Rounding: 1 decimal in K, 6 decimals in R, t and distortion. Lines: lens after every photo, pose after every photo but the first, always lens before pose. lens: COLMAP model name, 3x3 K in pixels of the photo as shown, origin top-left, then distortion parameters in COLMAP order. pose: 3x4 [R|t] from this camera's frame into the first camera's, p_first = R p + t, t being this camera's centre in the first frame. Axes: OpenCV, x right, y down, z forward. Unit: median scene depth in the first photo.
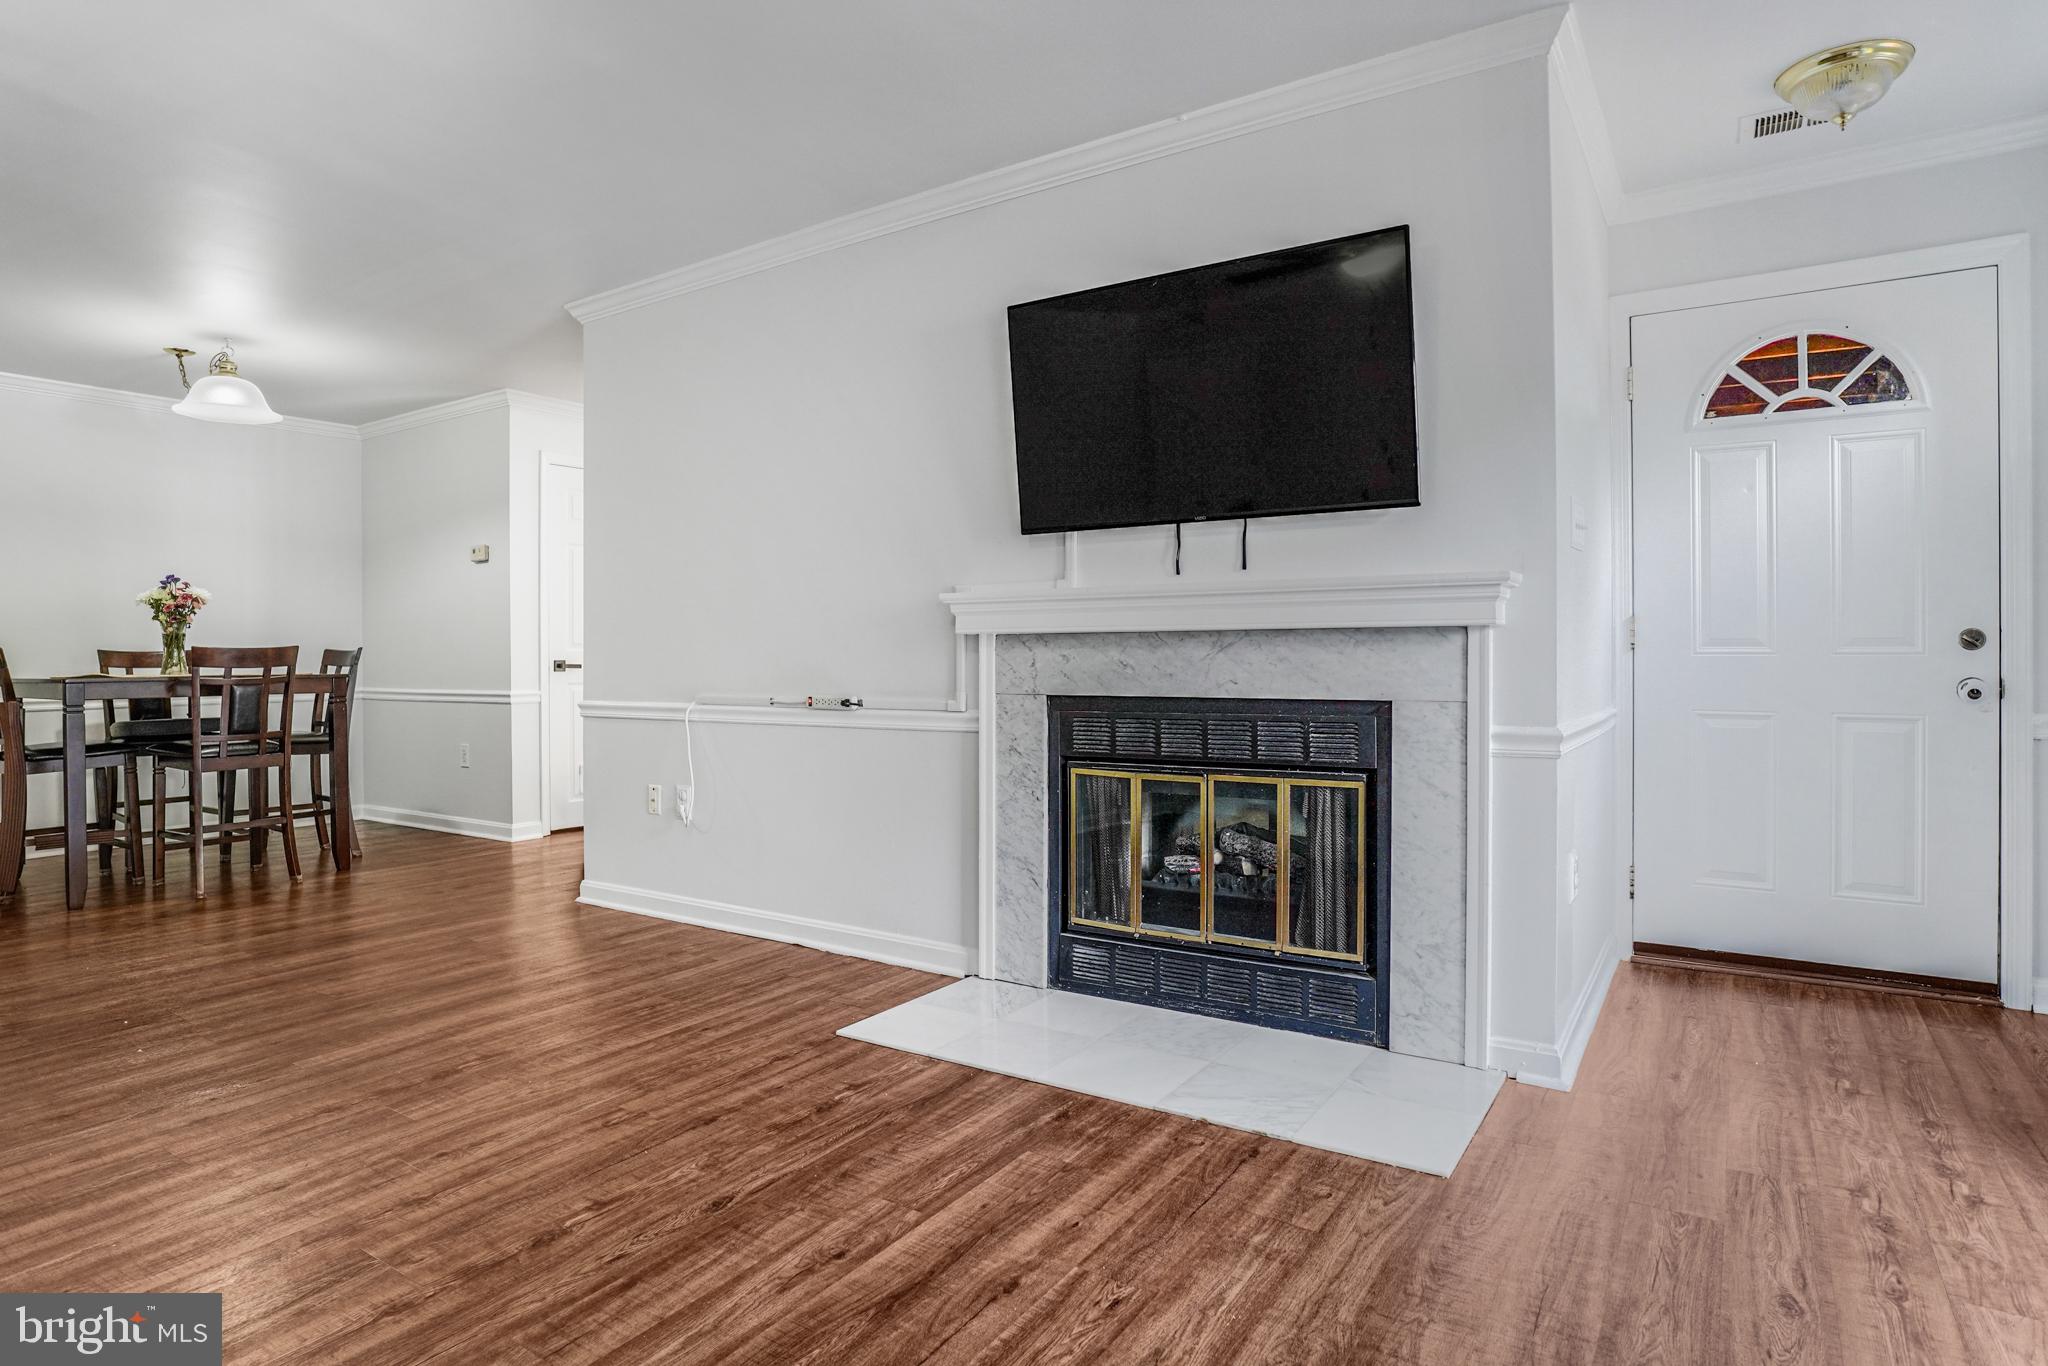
lens RADIAL K [[1017.7, 0, 1023.4], [0, 1017.7, 682.9], [0, 0, 1]] dist [-0.000449, 0.000028]
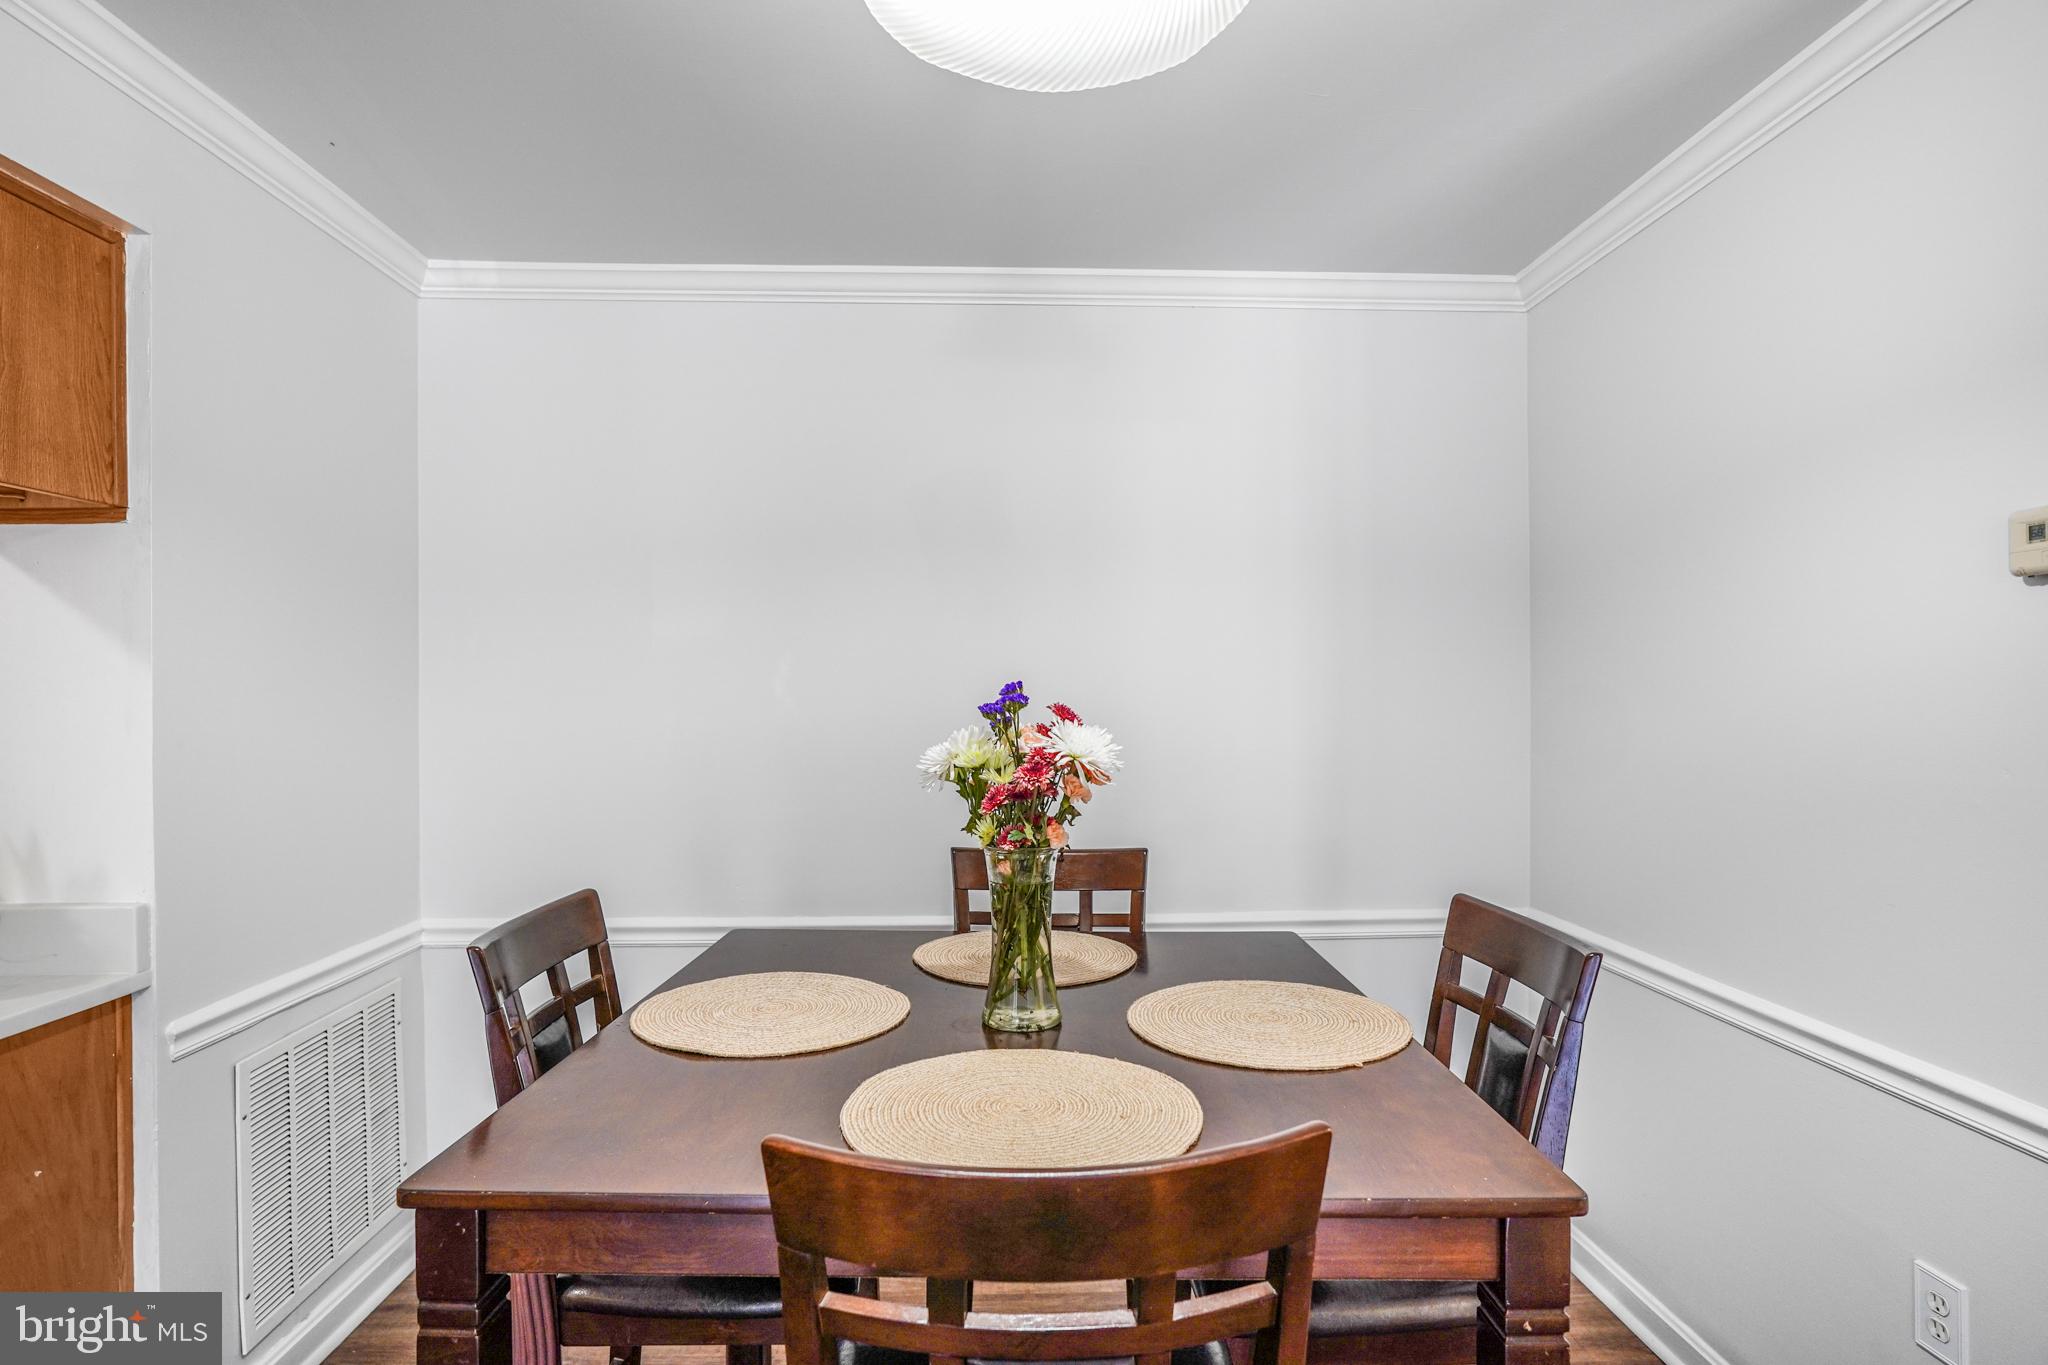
lens RADIAL K [[1061.2, 0, 1022.1], [0, 1061.2, 691.4], [0, 0, 1]] dist [-0.000098, -0.000580]
pose [[0.598614, -0.001818, -0.801035, -0.589796], [-0.000998, 0.999995, -0.003015, -0.103187], [0.801037, 0.002605, 0.598609, 0.819975]]
